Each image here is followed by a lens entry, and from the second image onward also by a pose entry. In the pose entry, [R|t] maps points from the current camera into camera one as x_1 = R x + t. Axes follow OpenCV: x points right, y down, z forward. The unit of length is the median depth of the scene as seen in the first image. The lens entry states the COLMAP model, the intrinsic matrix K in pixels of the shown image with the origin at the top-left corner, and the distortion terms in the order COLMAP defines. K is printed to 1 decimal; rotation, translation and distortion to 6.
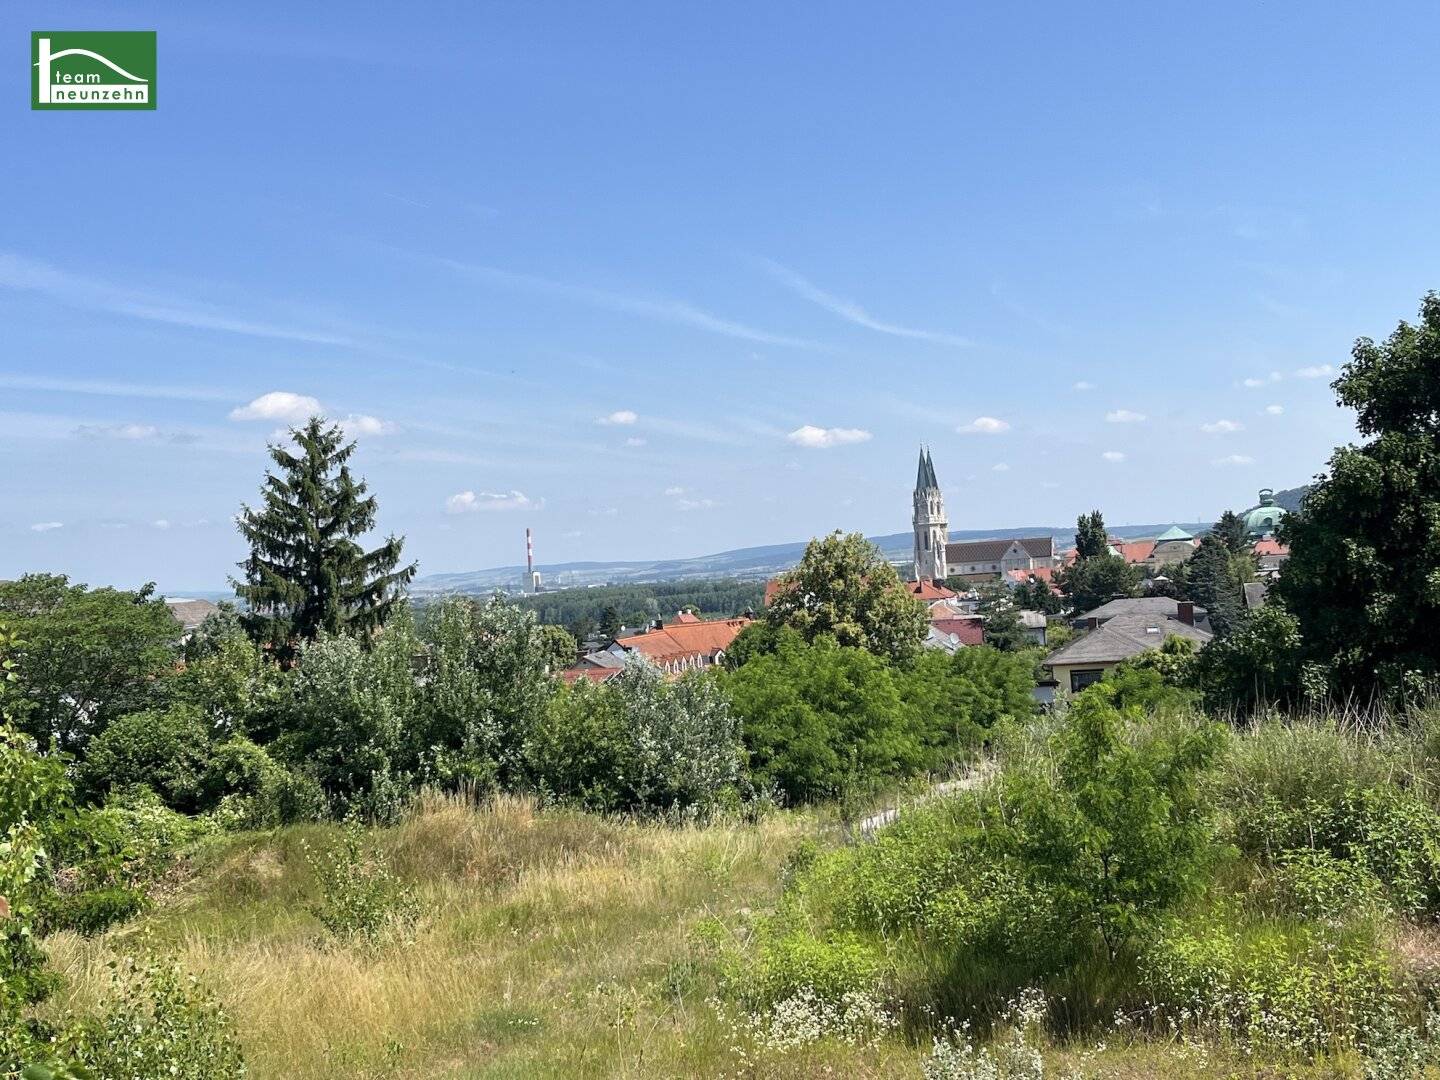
lens RADIAL K [[1699.5, 0, 713.3], [0, 1699.5, 538.0], [0, 0, 1]] dist [0.098593, 0.000000]
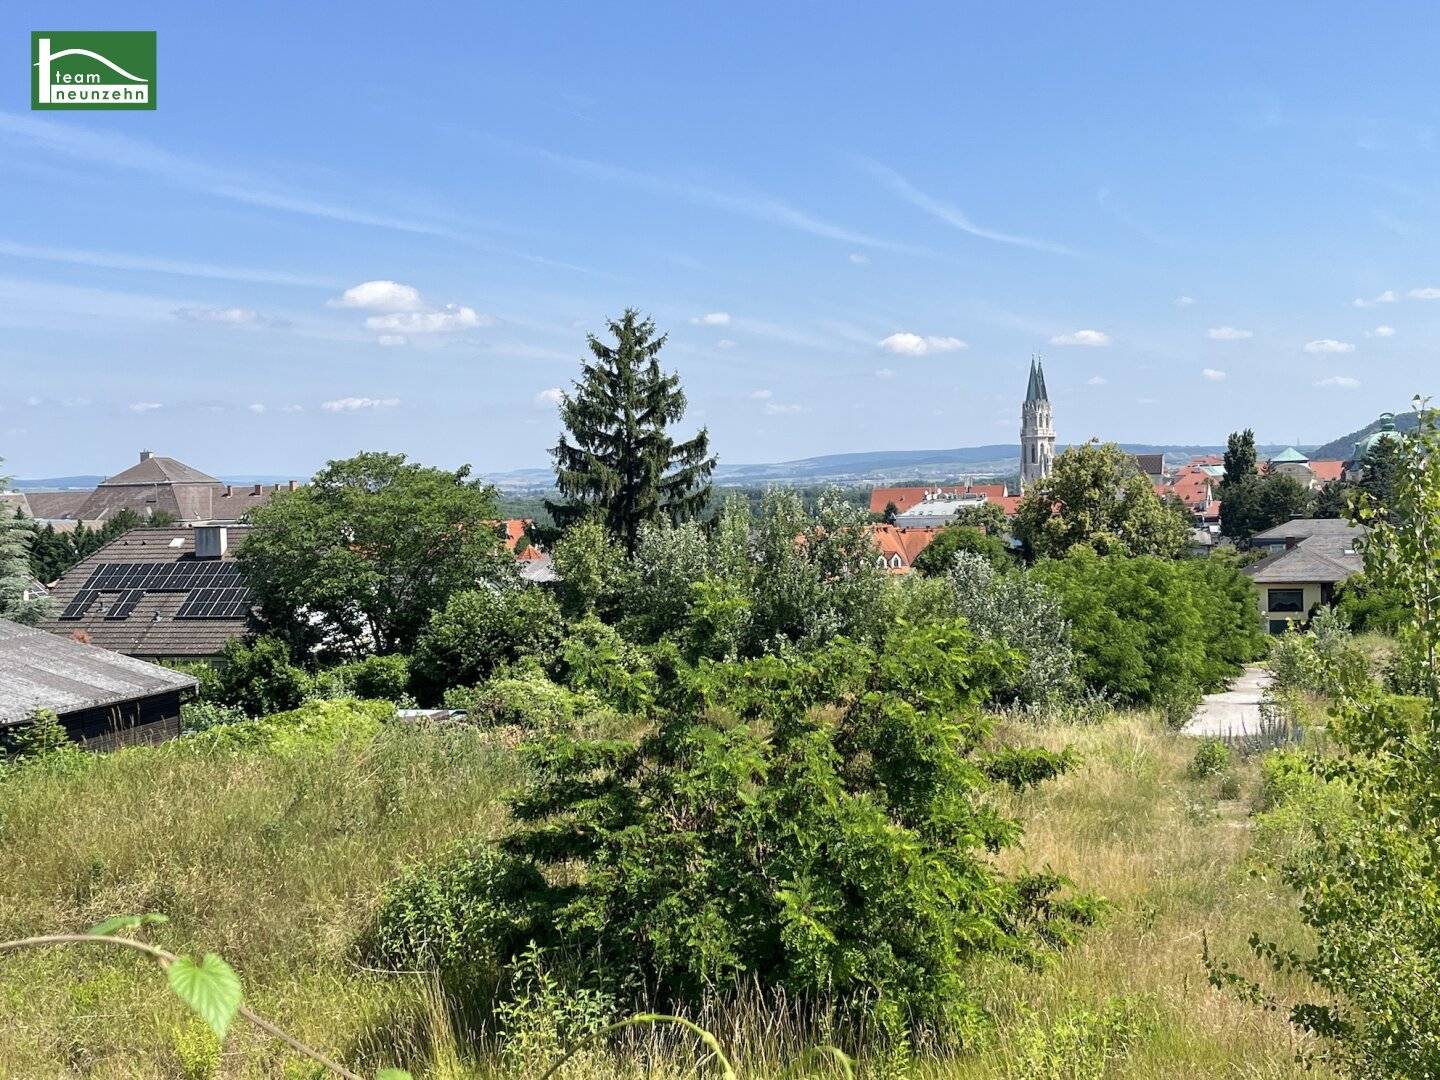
lens RADIAL K [[1699.5, 0, 717.9], [0, 1699.5, 561.8], [0, 0, 1]] dist [0.098593, 0.000000]
pose [[0.998168, 0.040711, -0.044763, -0.128250], [-0.037457, 0.996753, 0.071277, 0.005272], [0.047520, -0.069470, 0.996452, -0.016956]]
